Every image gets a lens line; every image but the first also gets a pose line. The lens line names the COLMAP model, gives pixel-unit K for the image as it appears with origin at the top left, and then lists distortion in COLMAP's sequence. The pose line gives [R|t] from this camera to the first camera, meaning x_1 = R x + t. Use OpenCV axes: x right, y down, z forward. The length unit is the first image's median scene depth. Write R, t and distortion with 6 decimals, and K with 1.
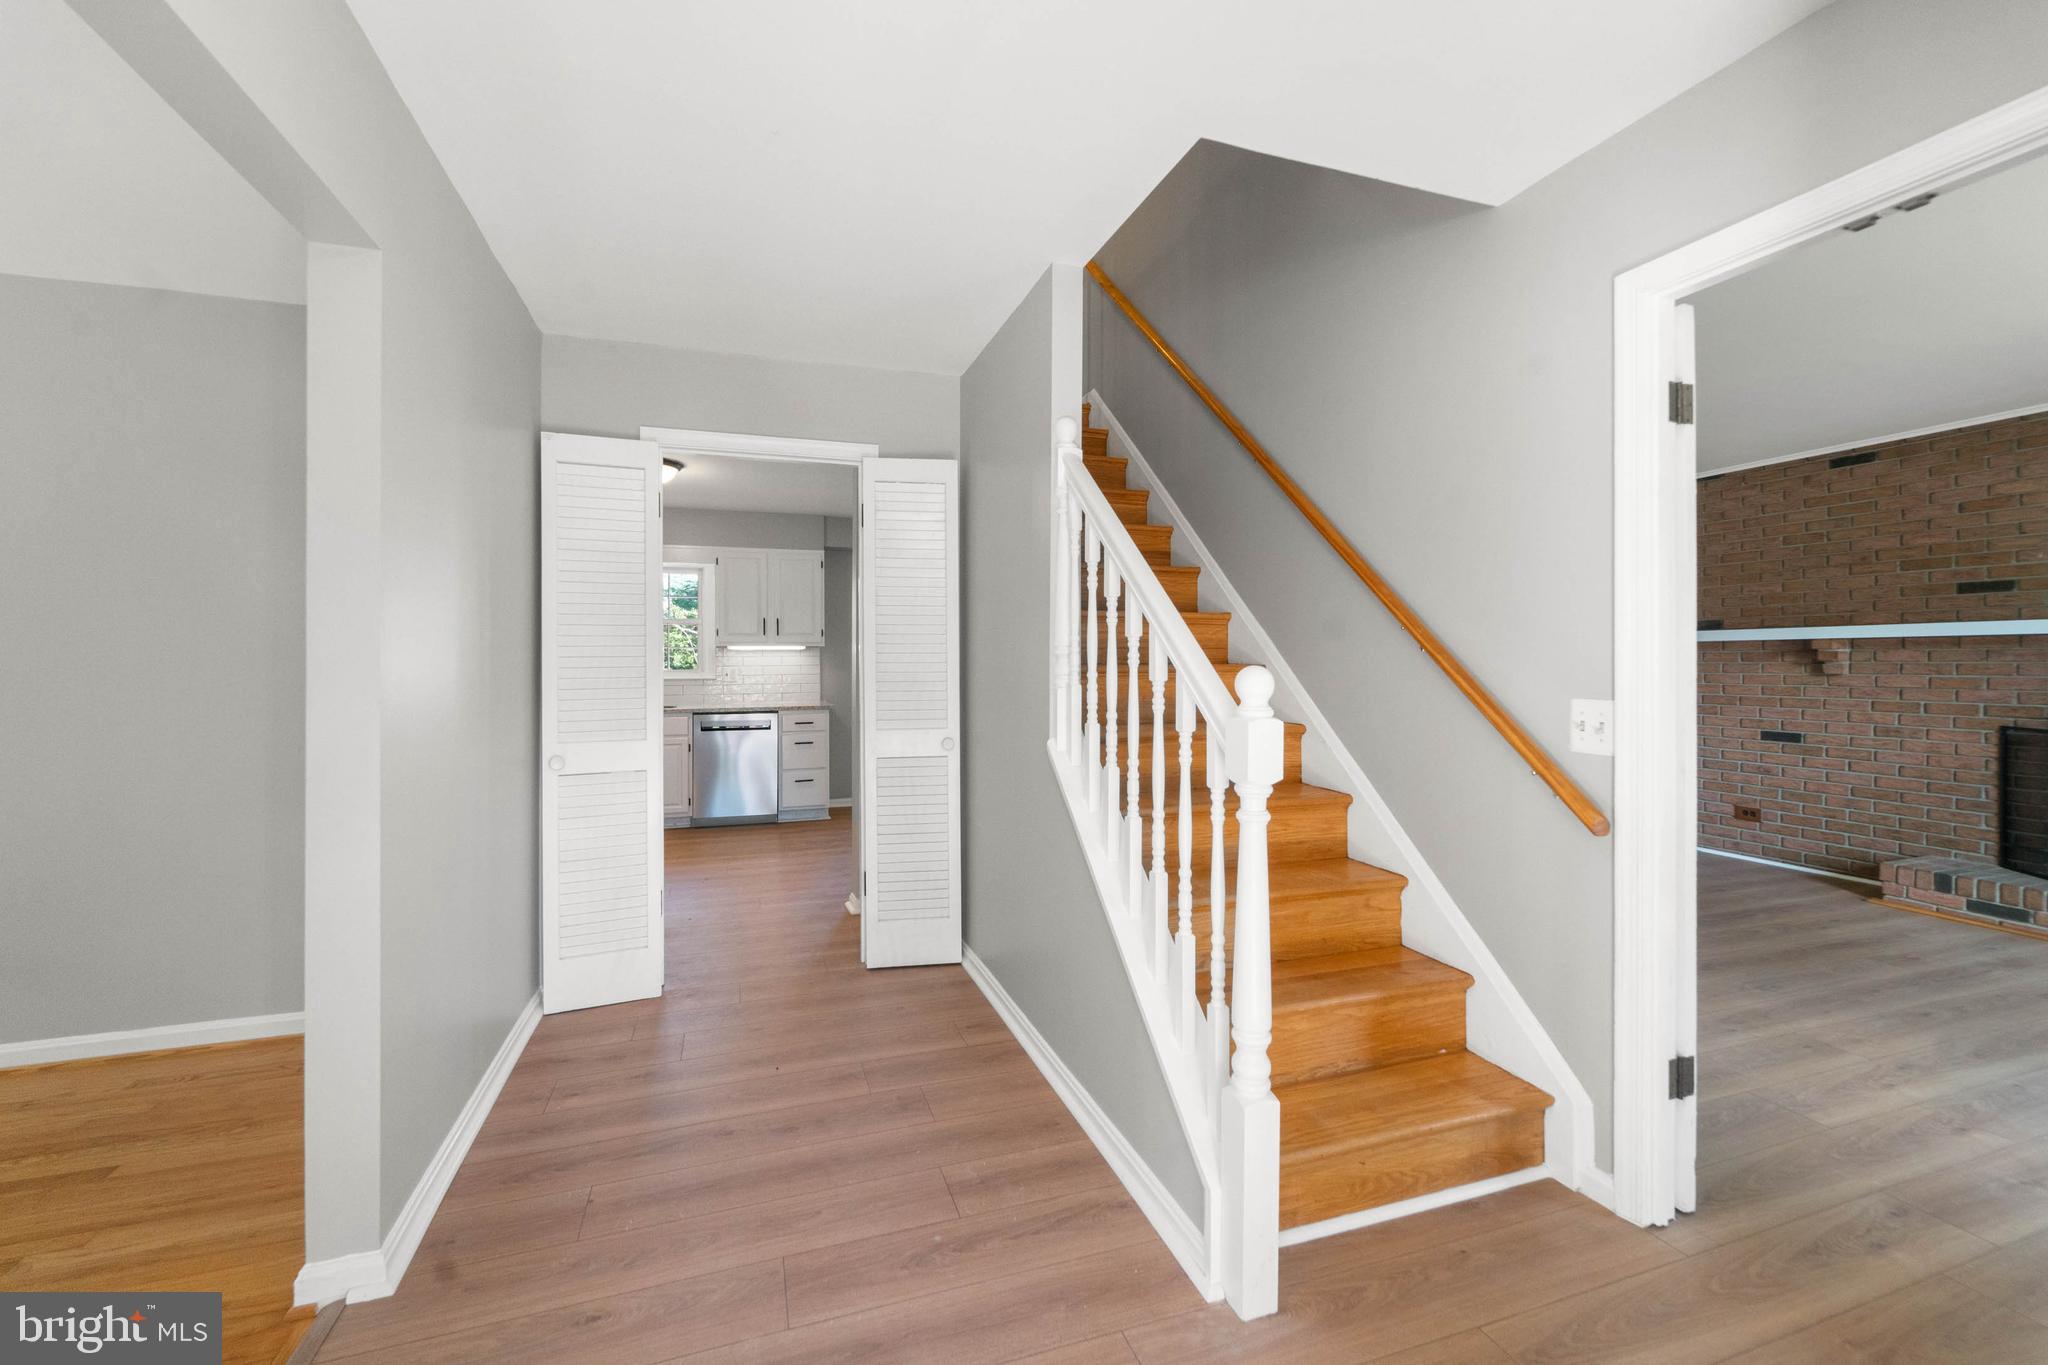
lens RADIAL K [[832.1, 0, 1017.3], [0, 832.1, 659.8], [0, 0, 1]] dist [-0.000524, -0.000044]
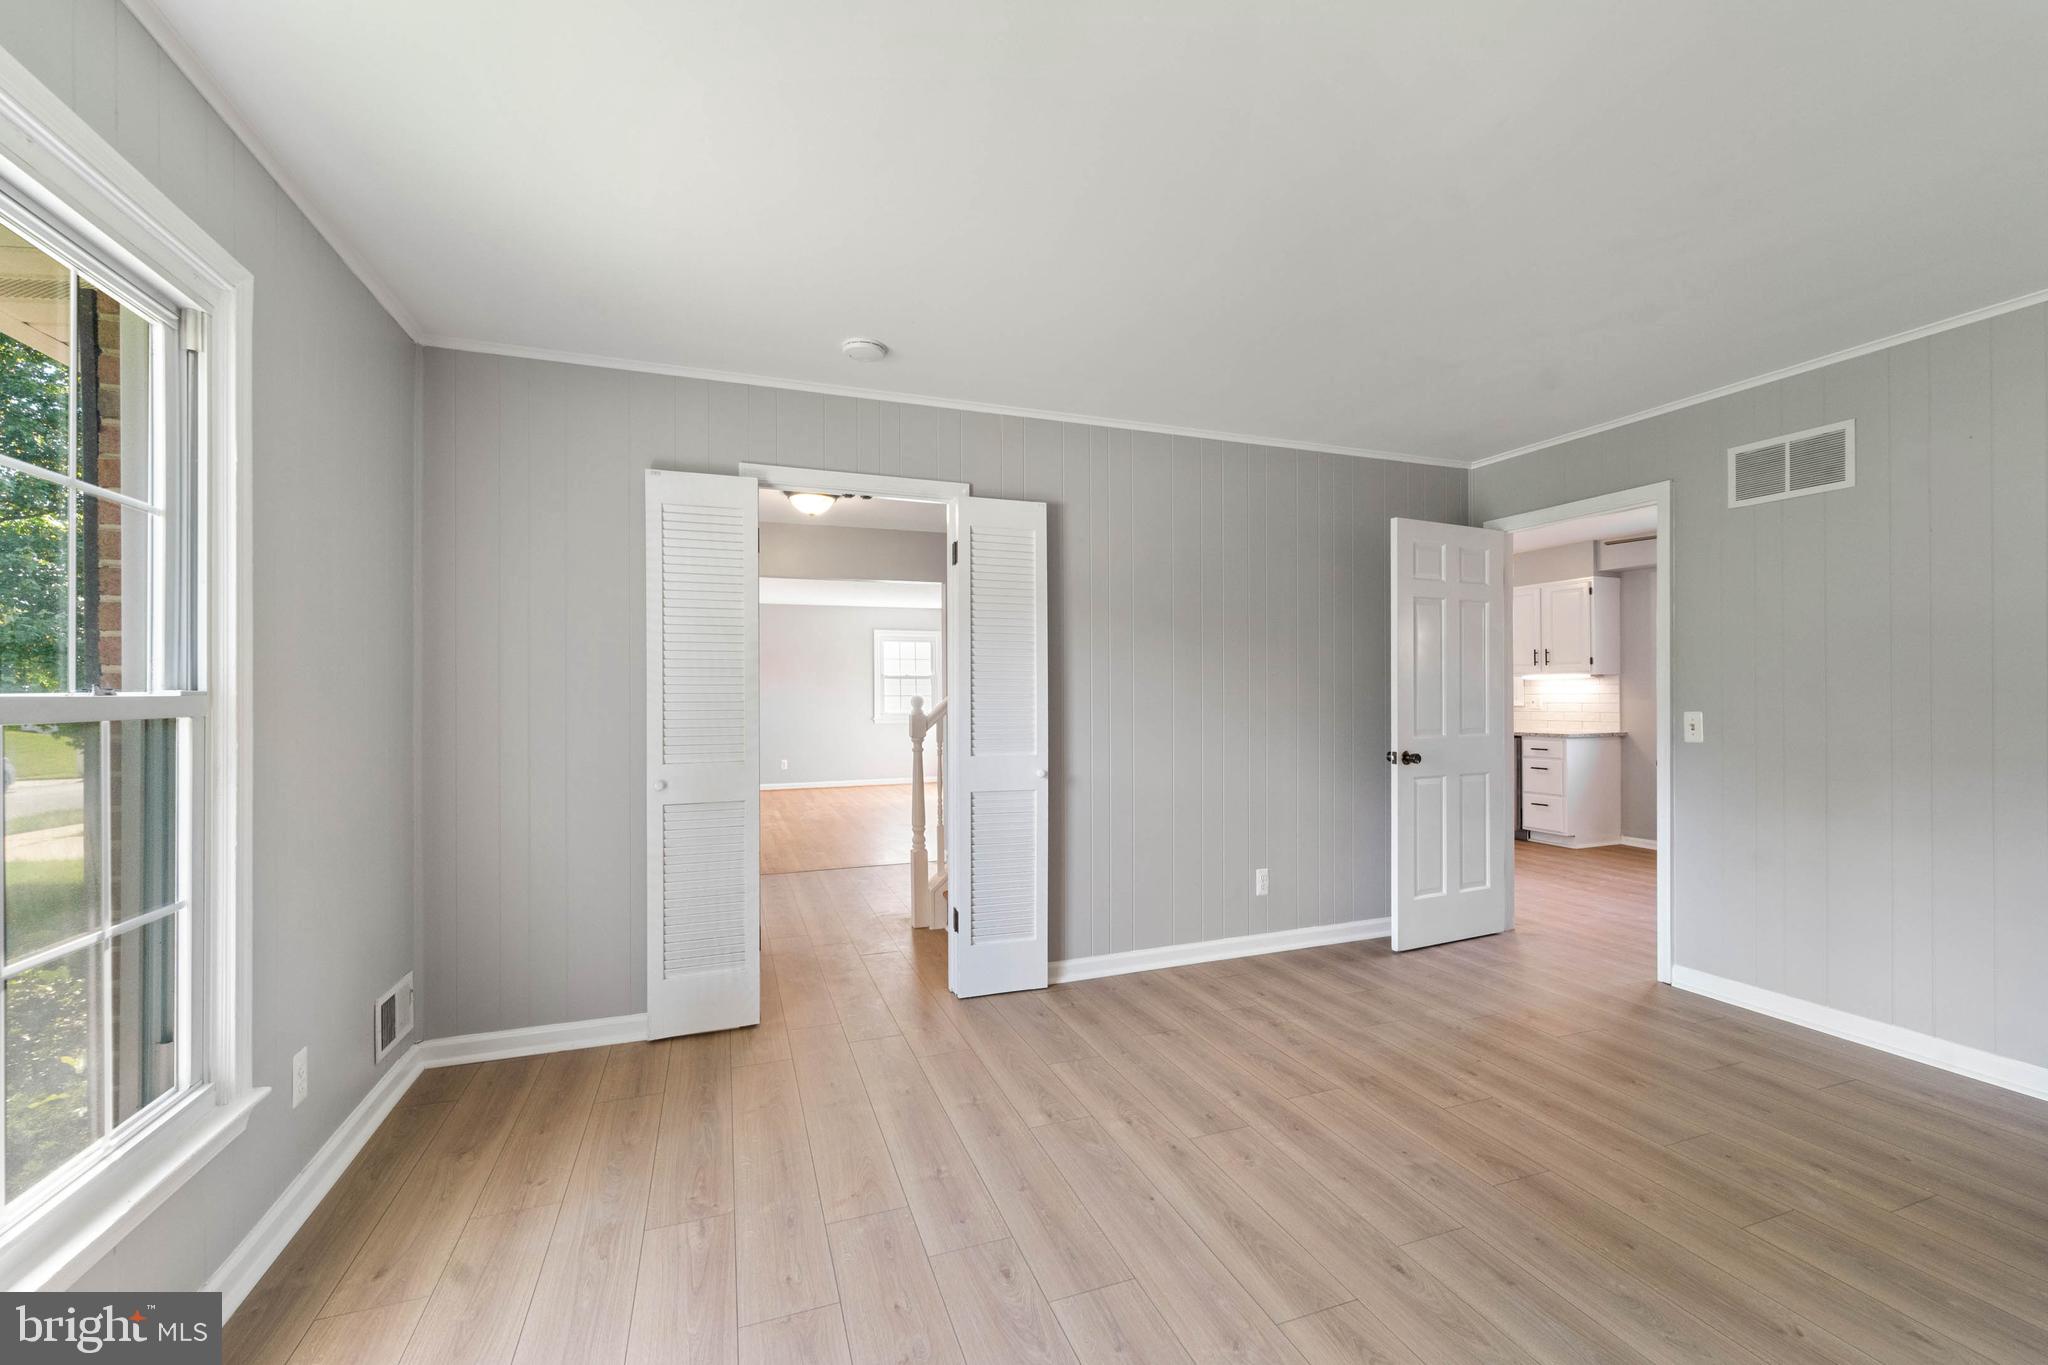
lens RADIAL K [[833.9, 0, 1016.7], [0, 833.9, 685.7], [0, 0, 1]] dist [-0.000841, -0.000266]
pose [[0.019534, -0.007051, -0.999784, 0.877720], [0.005802, 0.999959, -0.006939, -0.000152], [0.999792, -0.005665, 0.019574, 0.365226]]
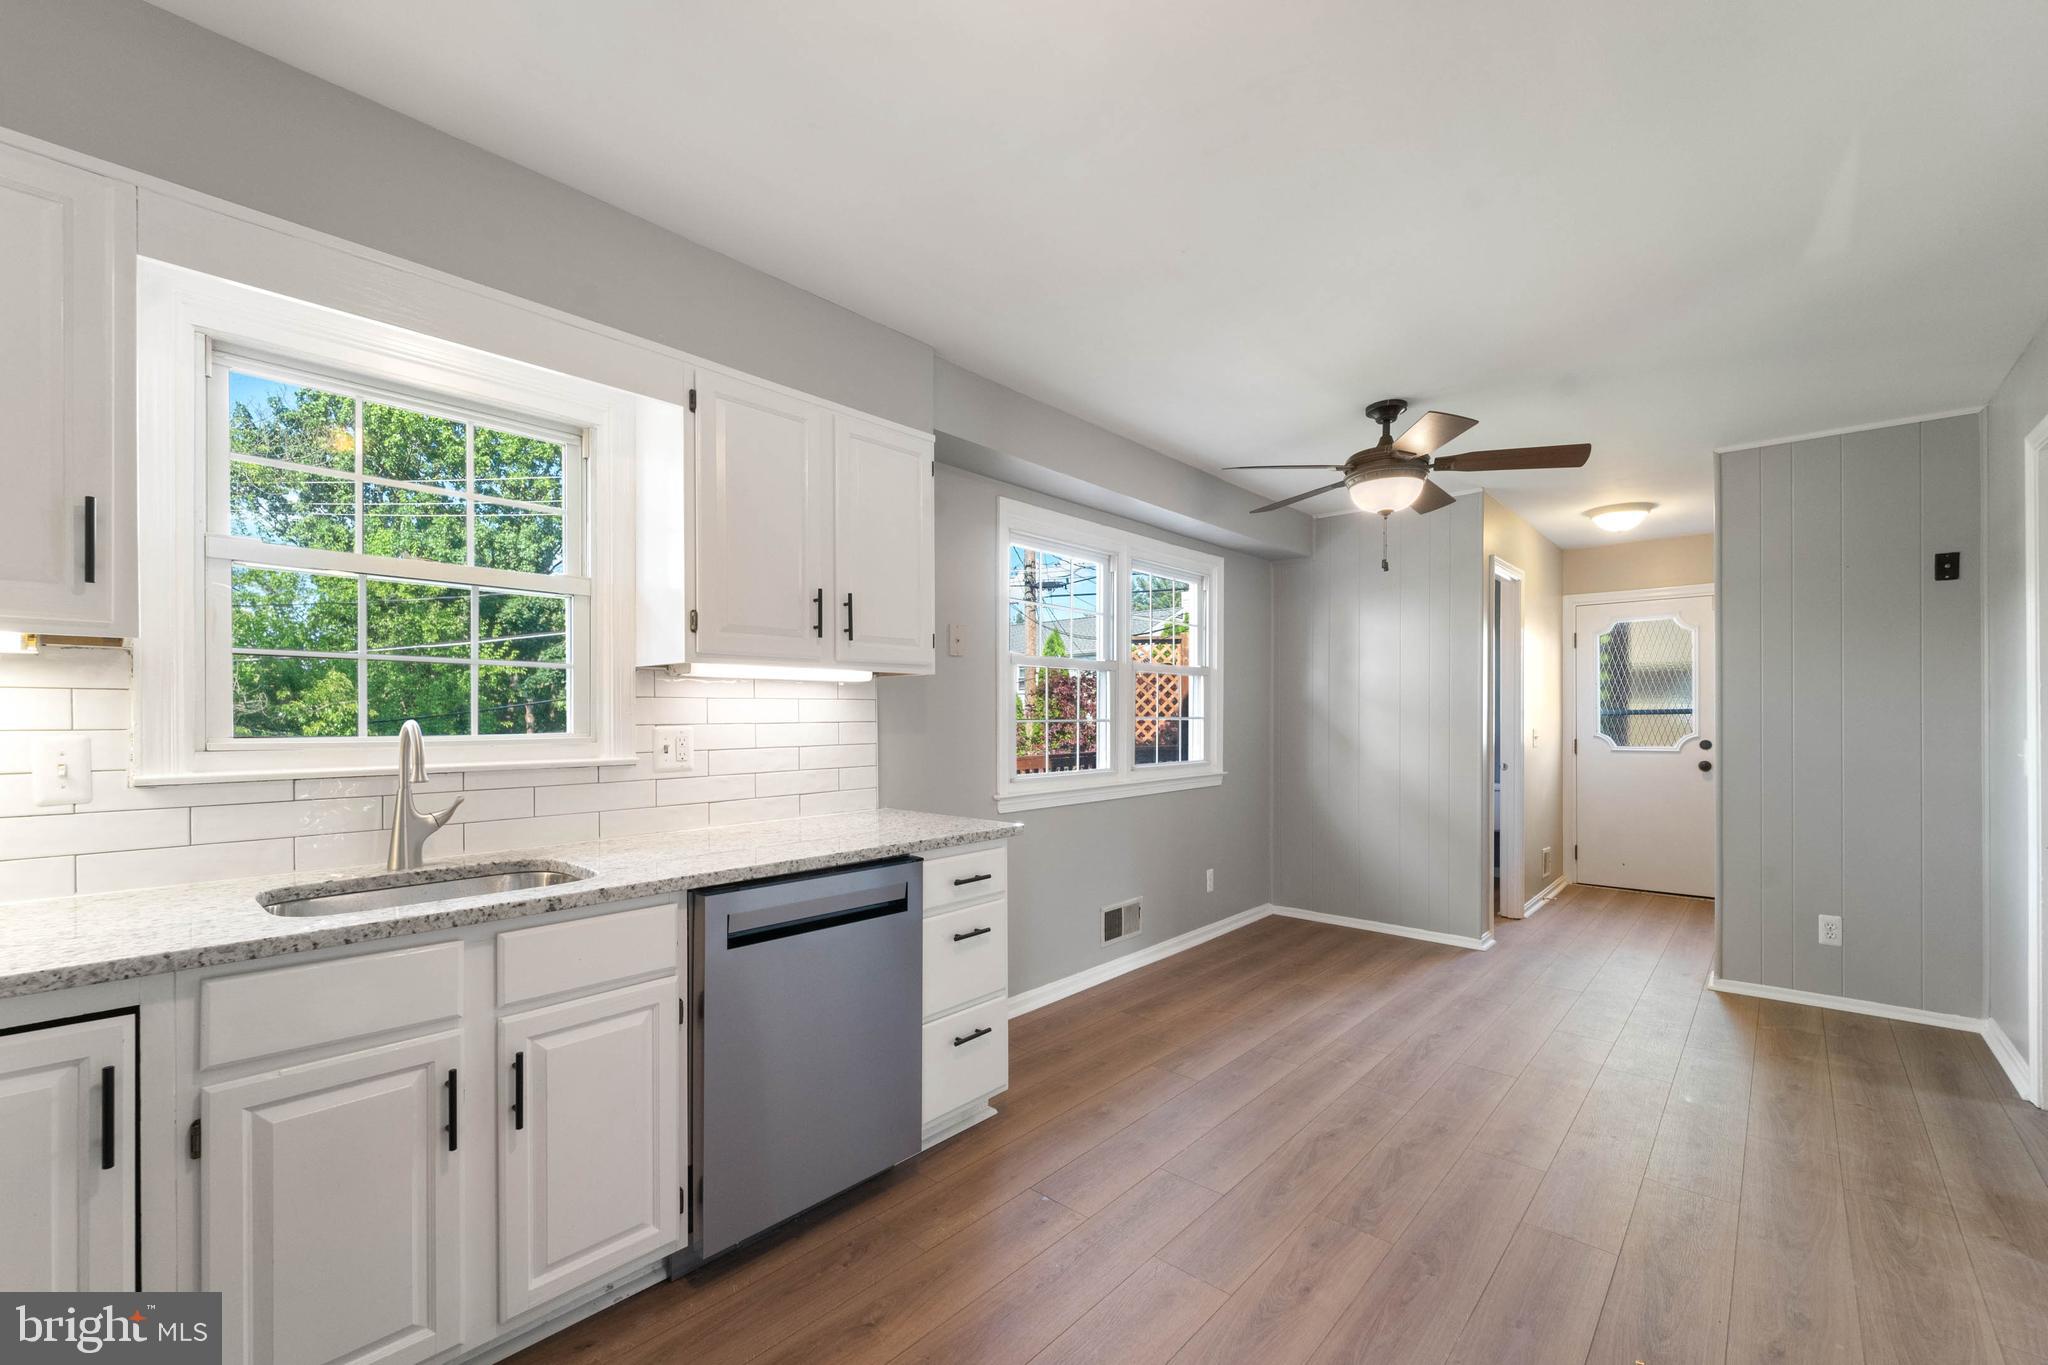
lens RADIAL K [[840.9, 0, 1039.9], [0, 840.9, 717.2], [0, 0, 1]] dist [-0.000428, -0.000079]
pose [[0.864450, 0.001460, 0.502716, -0.469998], [-0.002024, 0.999998, 0.000576, 0.004586], [-0.502714, -0.001516, 0.864451, 0.747886]]
